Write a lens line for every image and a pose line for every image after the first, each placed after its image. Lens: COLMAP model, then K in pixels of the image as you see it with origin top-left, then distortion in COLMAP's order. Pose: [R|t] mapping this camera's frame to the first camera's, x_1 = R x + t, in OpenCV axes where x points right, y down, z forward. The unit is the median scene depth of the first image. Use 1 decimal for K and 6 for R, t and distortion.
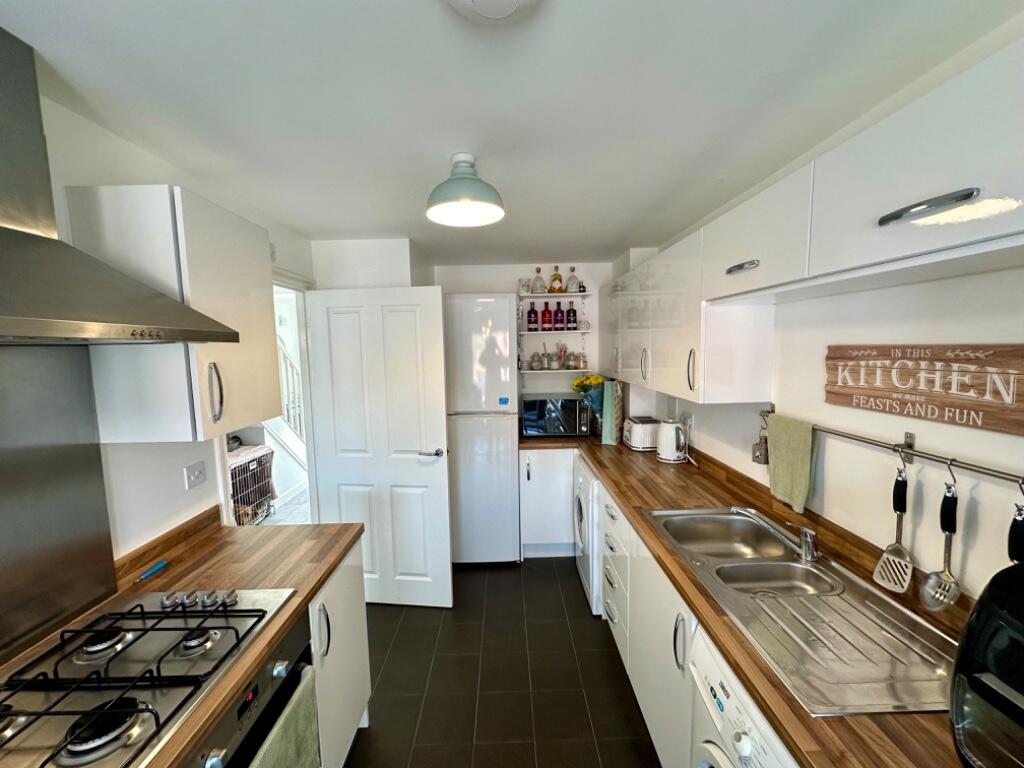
lens RADIAL K [[409.2, 0, 509.6], [0, 409.2, 385.7], [0, 0, 1]] dist [0.002351, 0.000271]
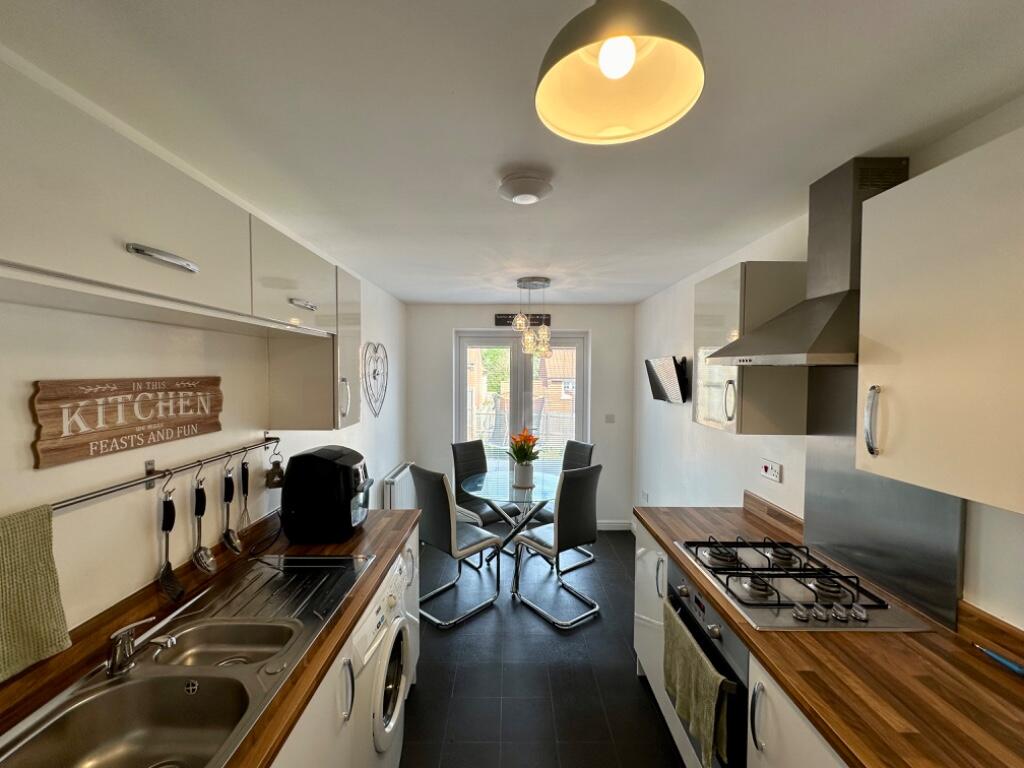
lens RADIAL K [[409.2, 0, 510.5], [0, 409.2, 384.6], [0, 0, 1]] dist [0.002351, 0.000271]
pose [[-0.999646, 0.017127, 0.020372, 0.014682], [0.019660, 0.991127, 0.131453, -0.200508], [-0.017940, 0.131807, -0.991113, 2.005411]]
